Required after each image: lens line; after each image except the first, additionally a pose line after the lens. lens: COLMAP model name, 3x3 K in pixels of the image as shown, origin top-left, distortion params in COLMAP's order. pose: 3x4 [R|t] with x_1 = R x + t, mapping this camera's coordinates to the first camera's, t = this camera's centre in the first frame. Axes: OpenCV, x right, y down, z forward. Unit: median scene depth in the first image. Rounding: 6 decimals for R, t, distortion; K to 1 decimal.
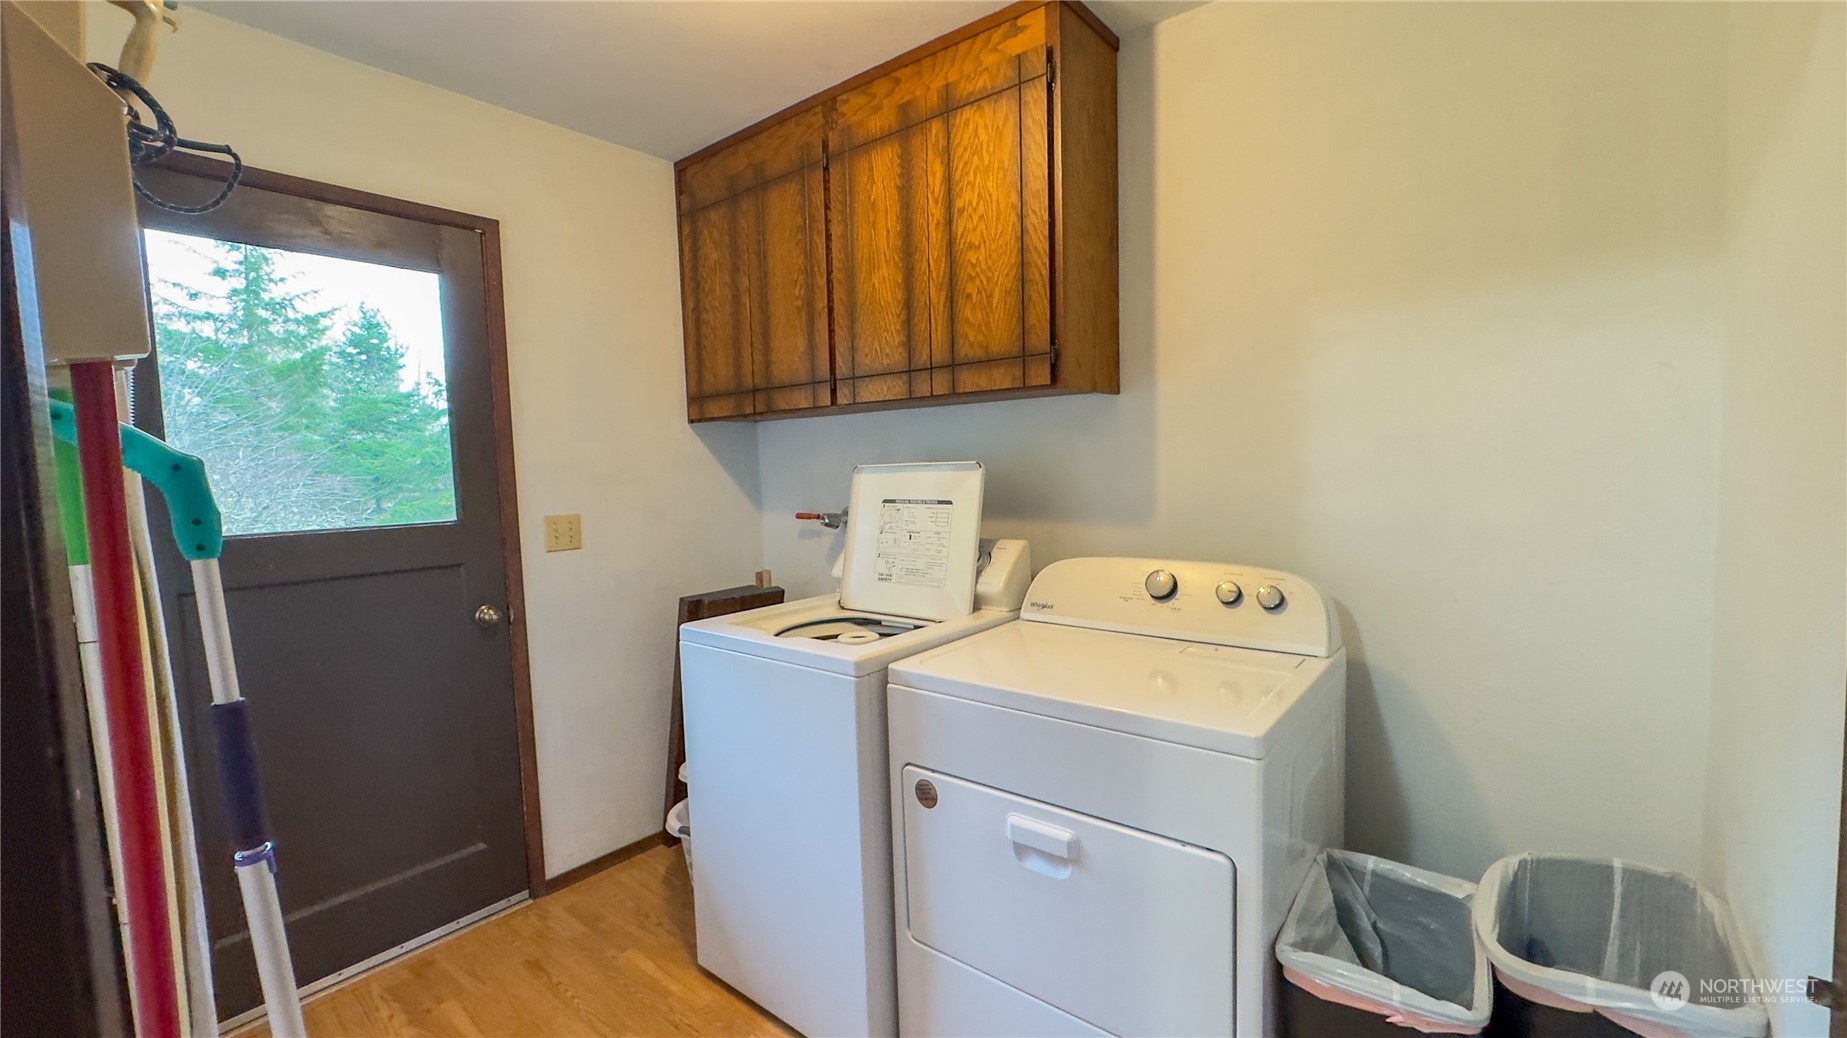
lens RADIAL K [[735.4, 0, 923.5], [0, 735.4, 519.0], [0, 0, 1]] dist [-0.000248, -0.000207]
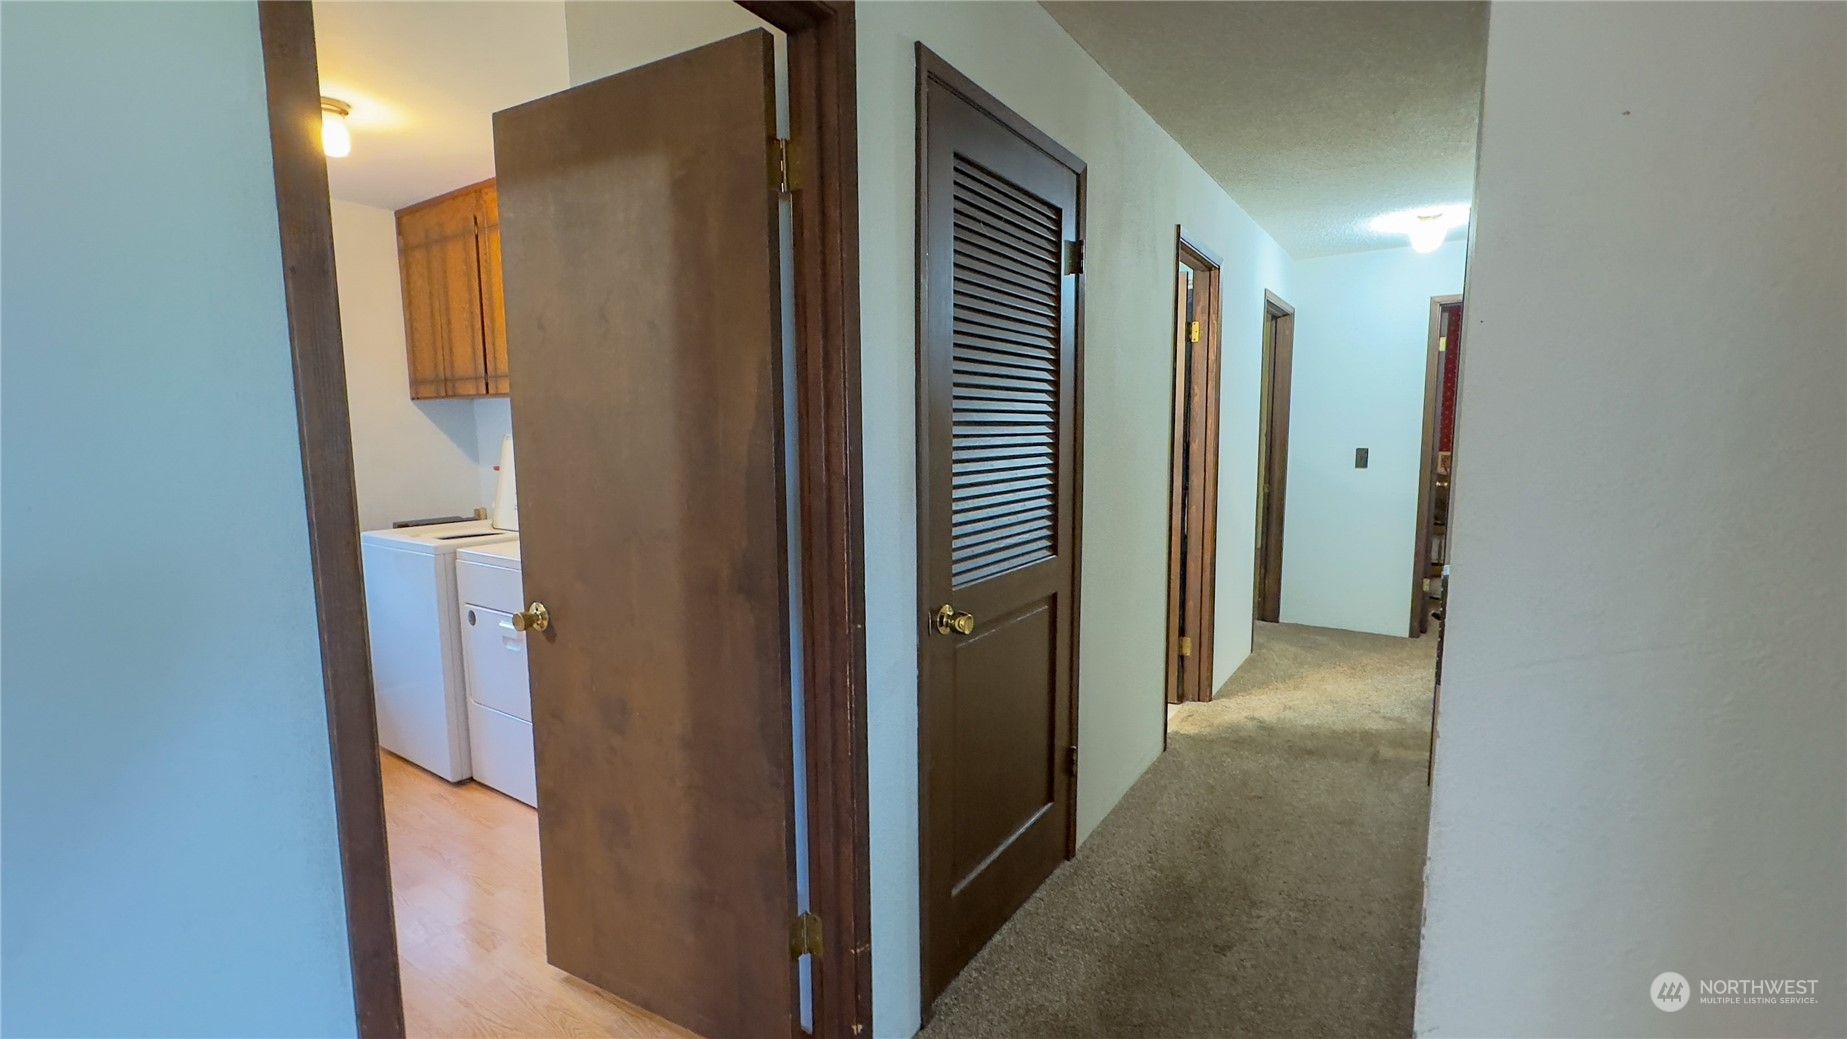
lens RADIAL K [[735.4, 0, 923.5], [0, 735.4, 519.5], [0, 0, 1]] dist [-0.000248, -0.000207]
pose [[0.994308, 0.012649, 0.105787, 0.566632], [-0.017379, 0.998884, 0.043914, 0.020144], [-0.105113, -0.045502, 0.993419, -0.561819]]
